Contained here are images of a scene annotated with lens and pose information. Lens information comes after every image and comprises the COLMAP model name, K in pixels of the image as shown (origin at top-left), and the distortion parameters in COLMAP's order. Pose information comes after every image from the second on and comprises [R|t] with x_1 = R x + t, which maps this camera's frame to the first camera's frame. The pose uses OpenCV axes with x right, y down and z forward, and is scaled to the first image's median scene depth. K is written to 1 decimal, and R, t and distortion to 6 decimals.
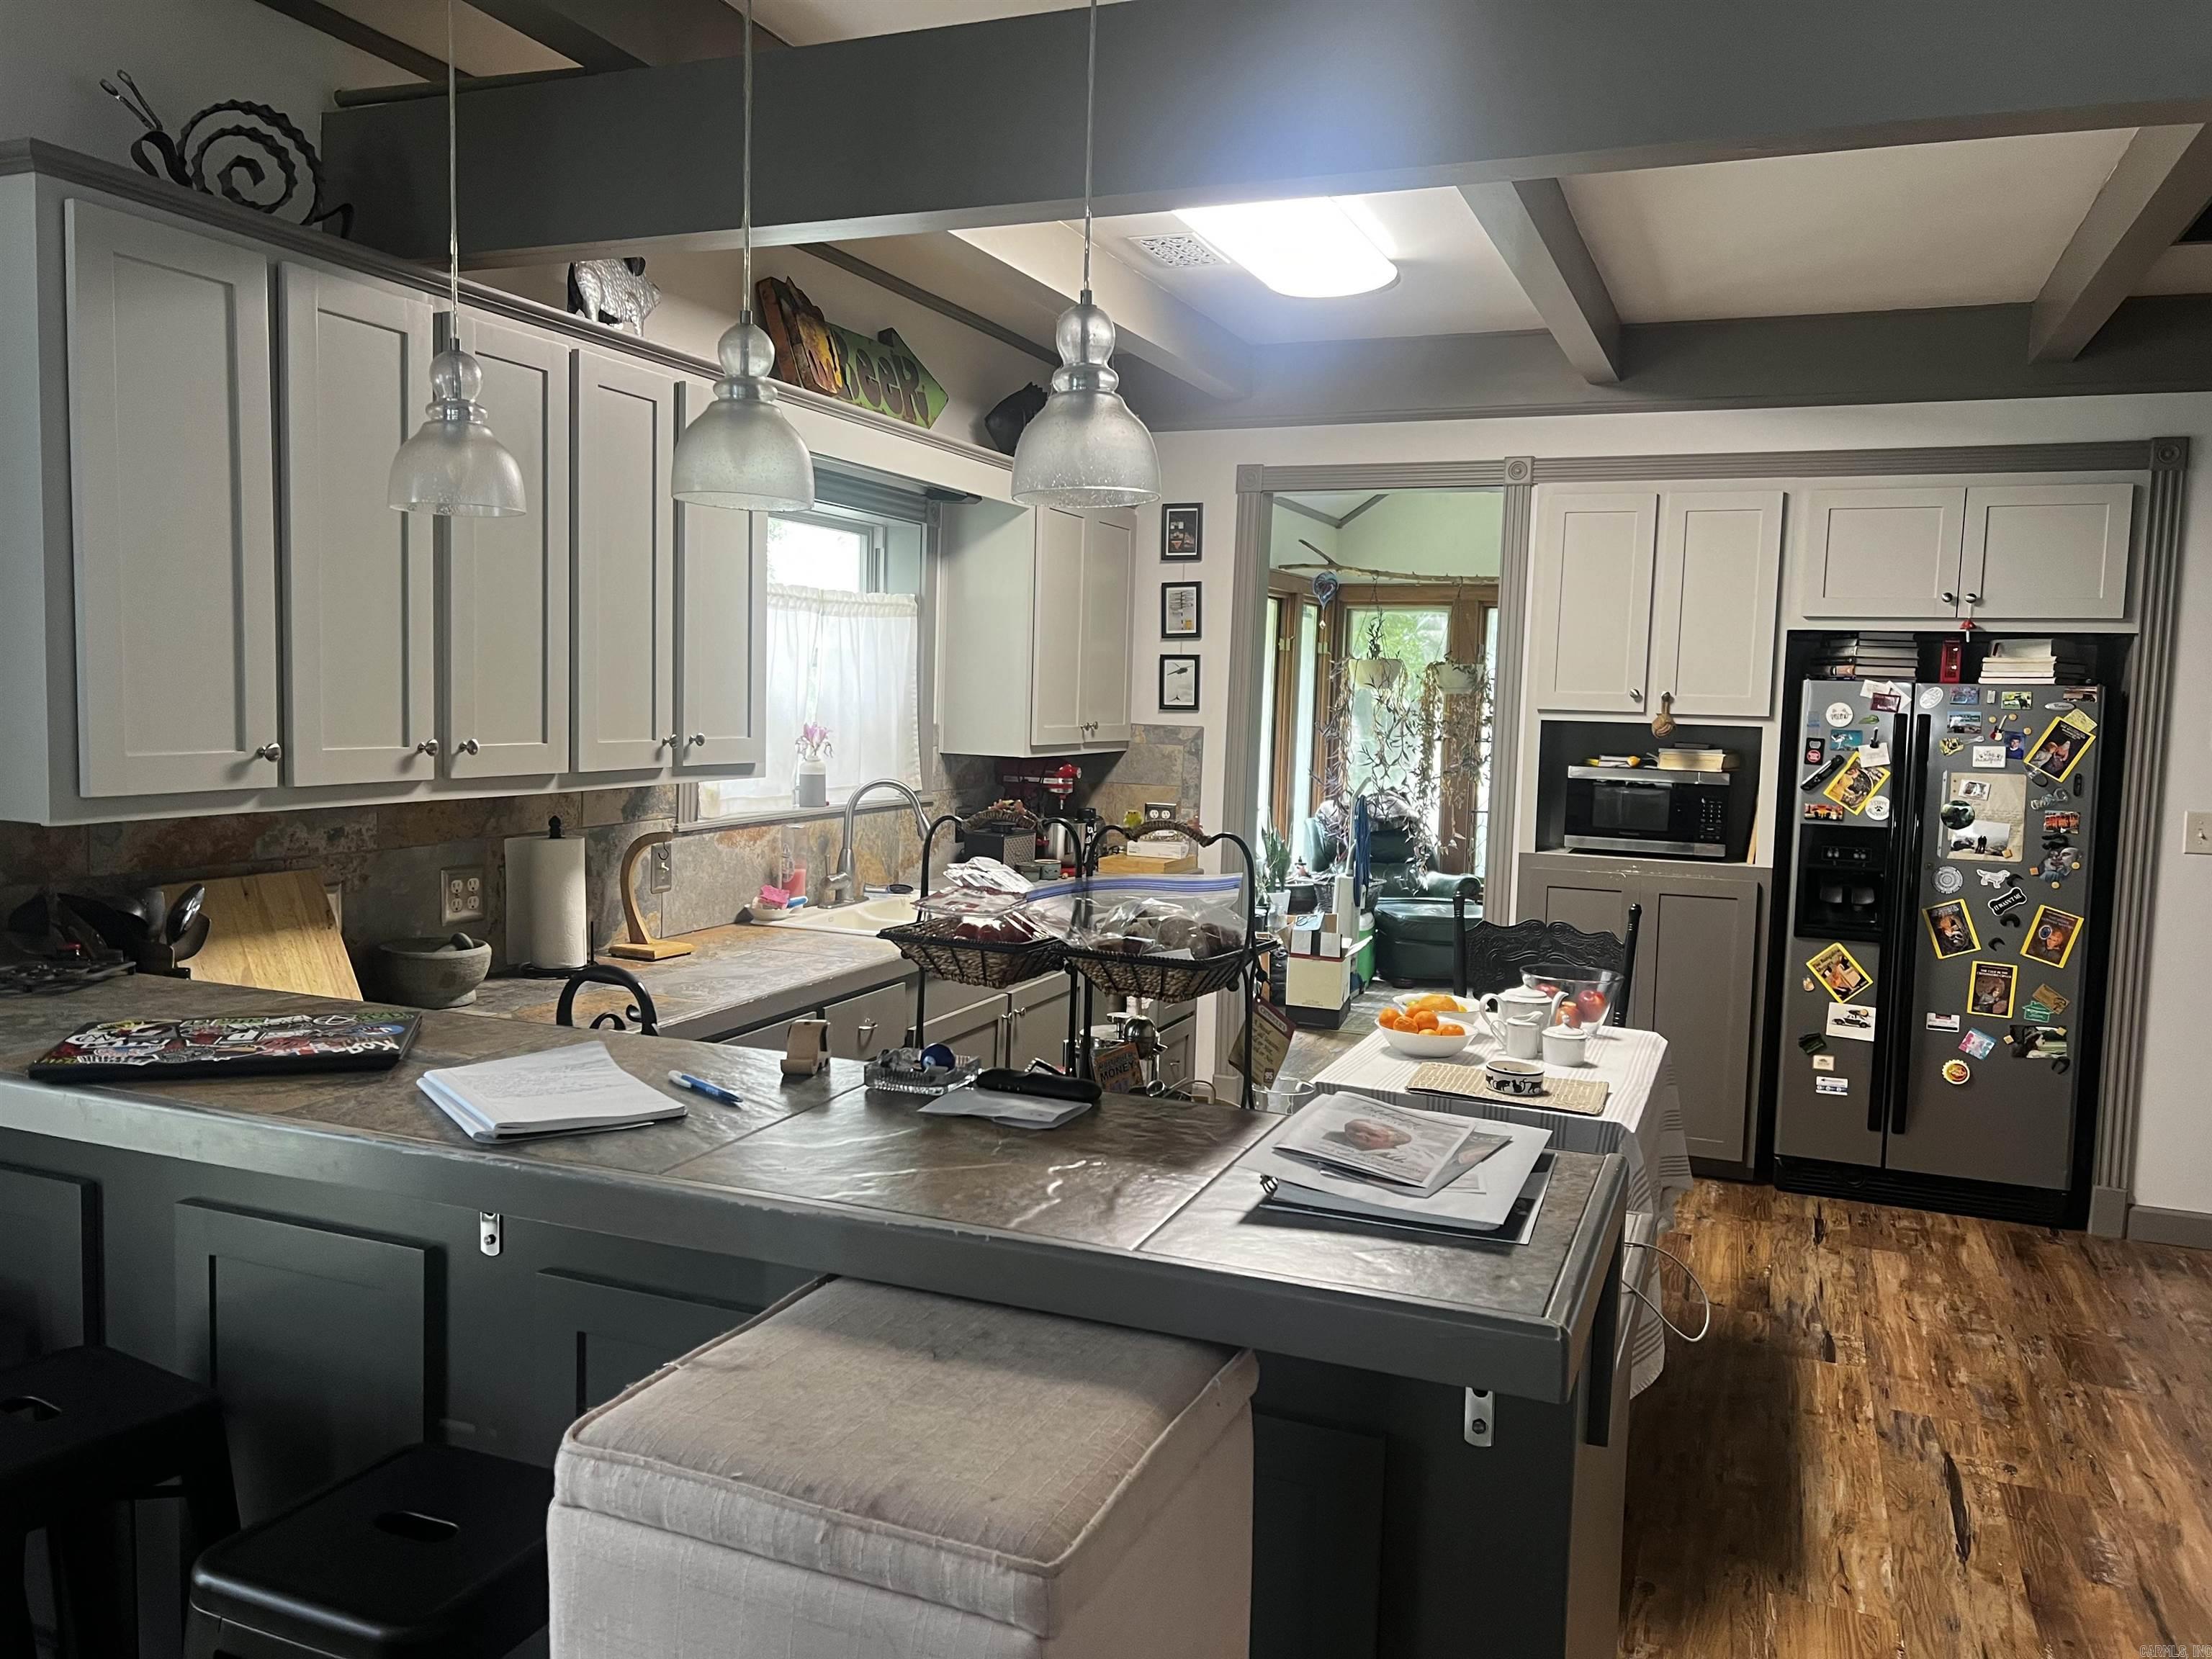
lens RADIAL K [[1656.7, 0, 1096.7], [0, 1656.7, 827.3], [0, 0, 1]] dist [0.056970, -0.061211]
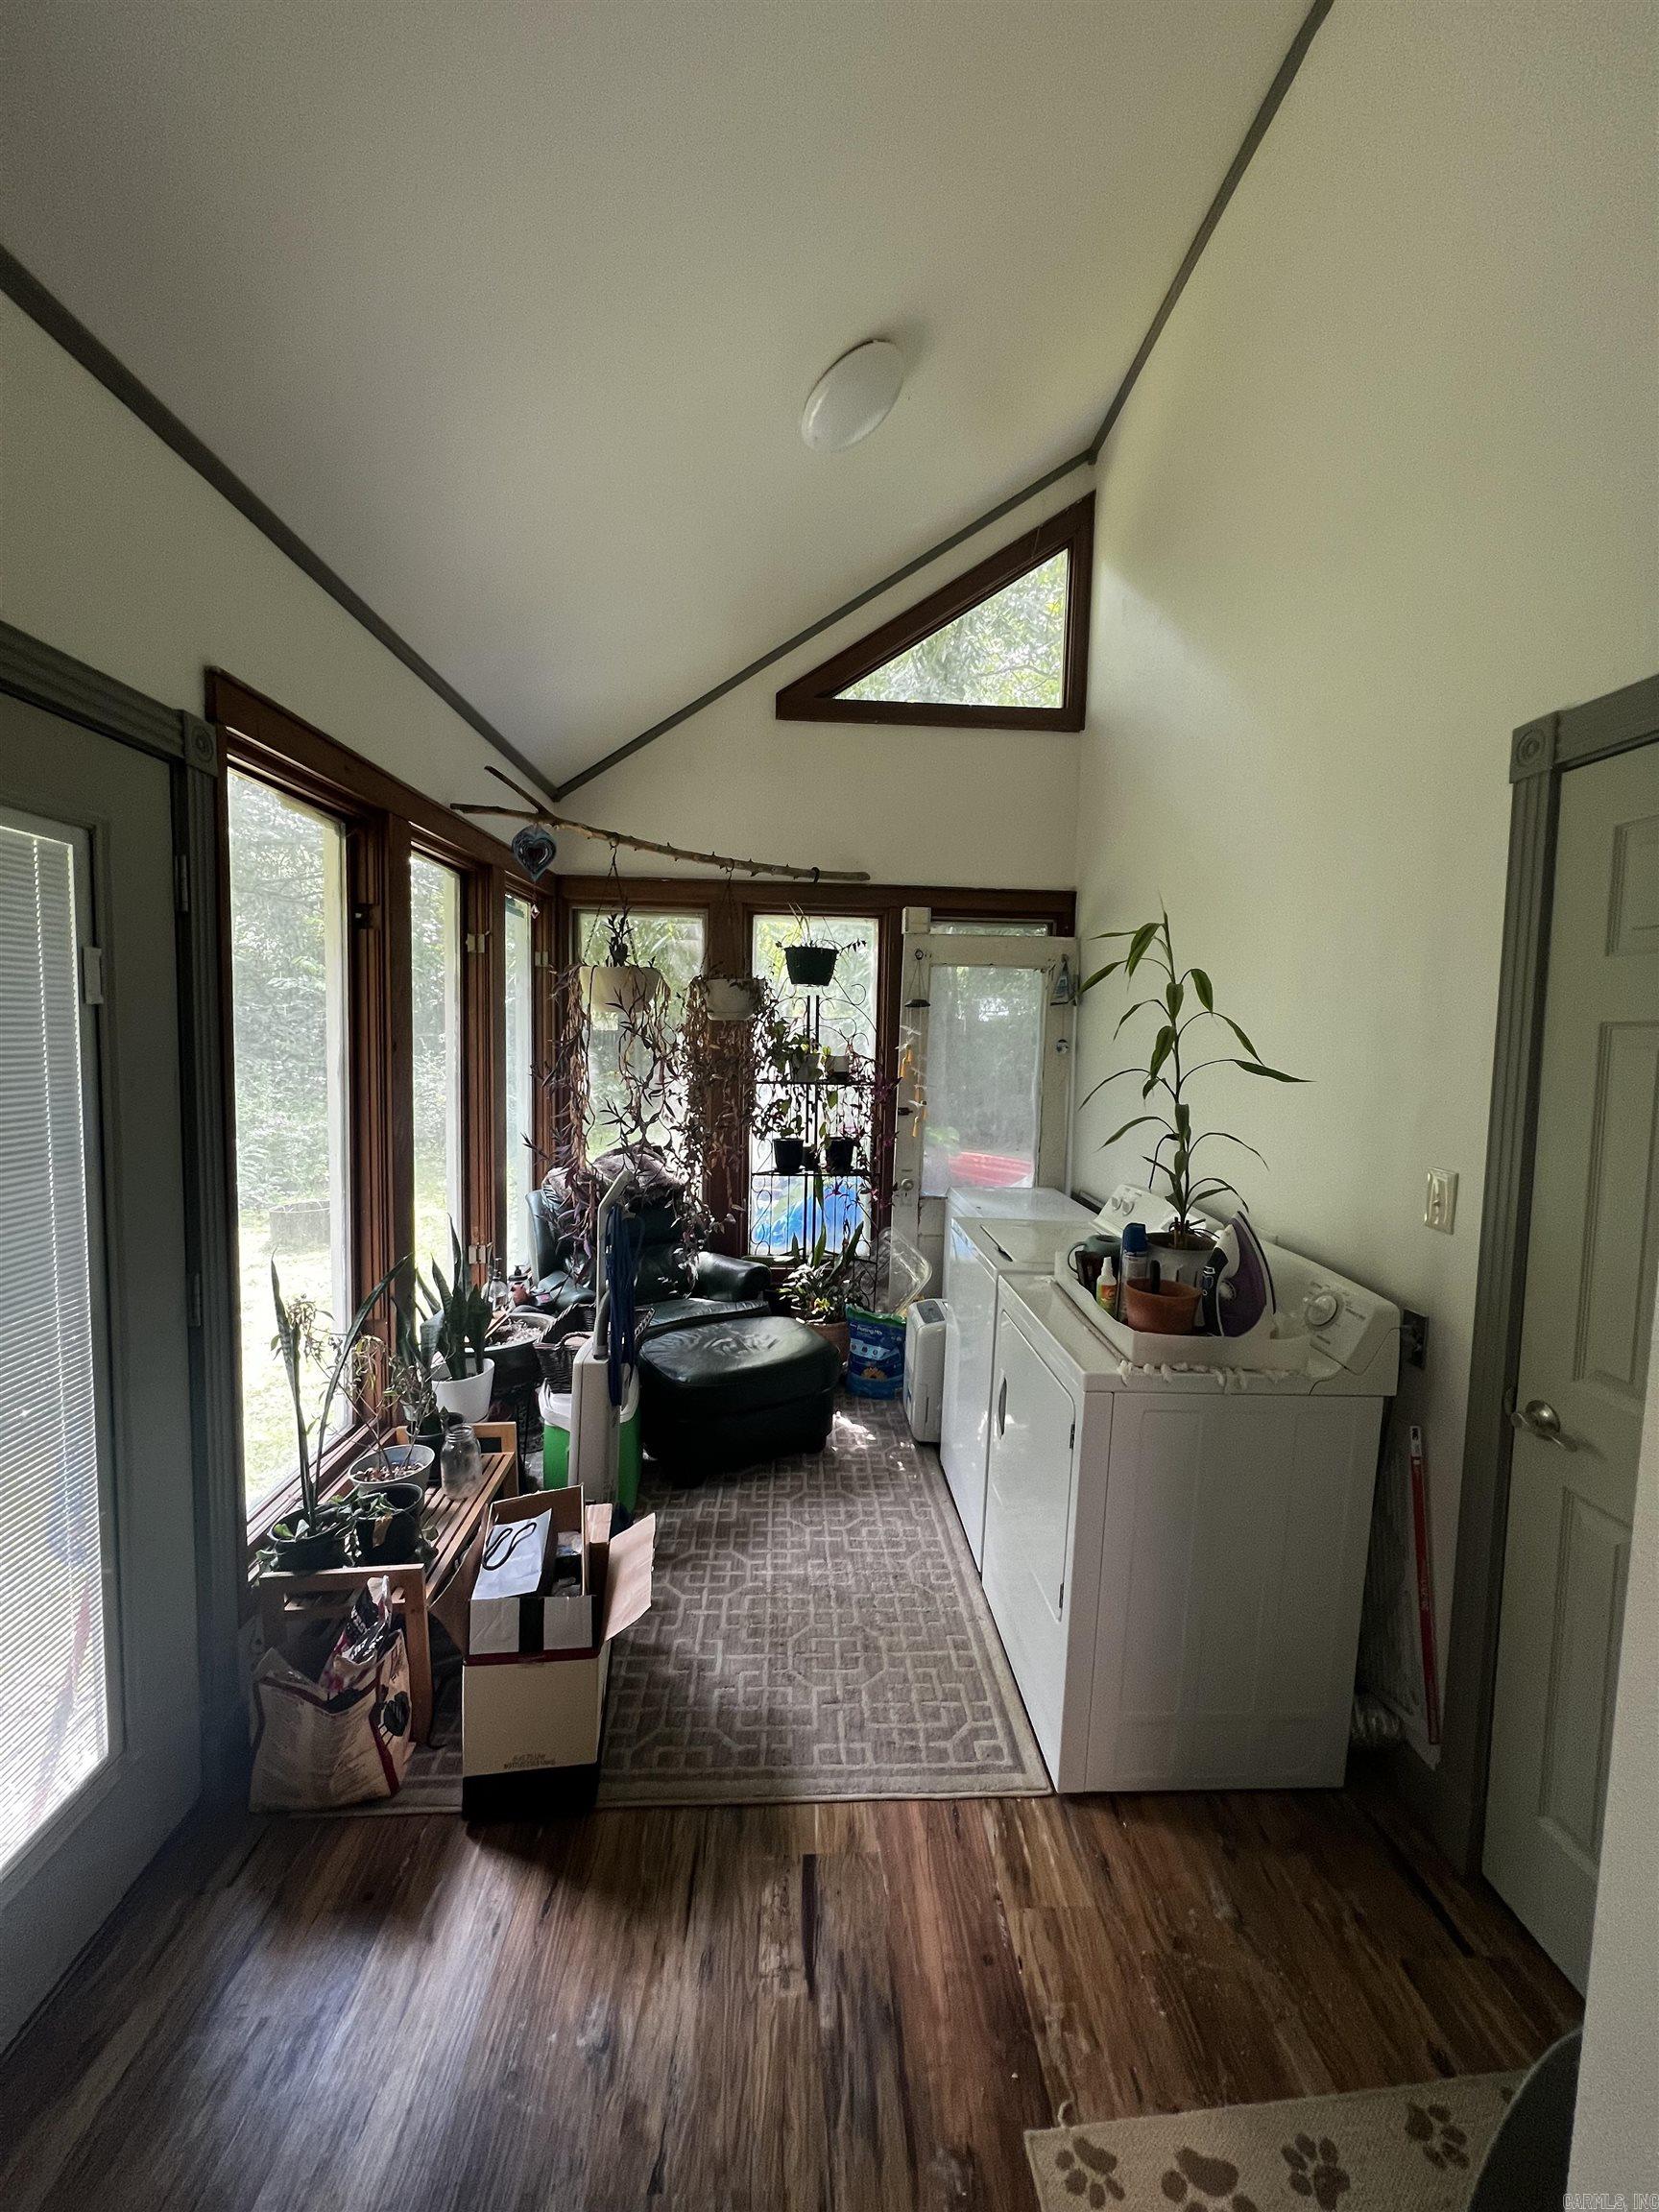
lens RADIAL K [[890.8, 0, 829.2], [0, 890.8, 1097.7], [0, 0, 1]] dist [0.000061, 0.000577]
pose [[0.910661, -0.041231, 0.411092, 0.172990], [0.041486, 0.999105, 0.008305, -0.088321], [-0.411067, 0.009492, 0.911556, 1.161704]]
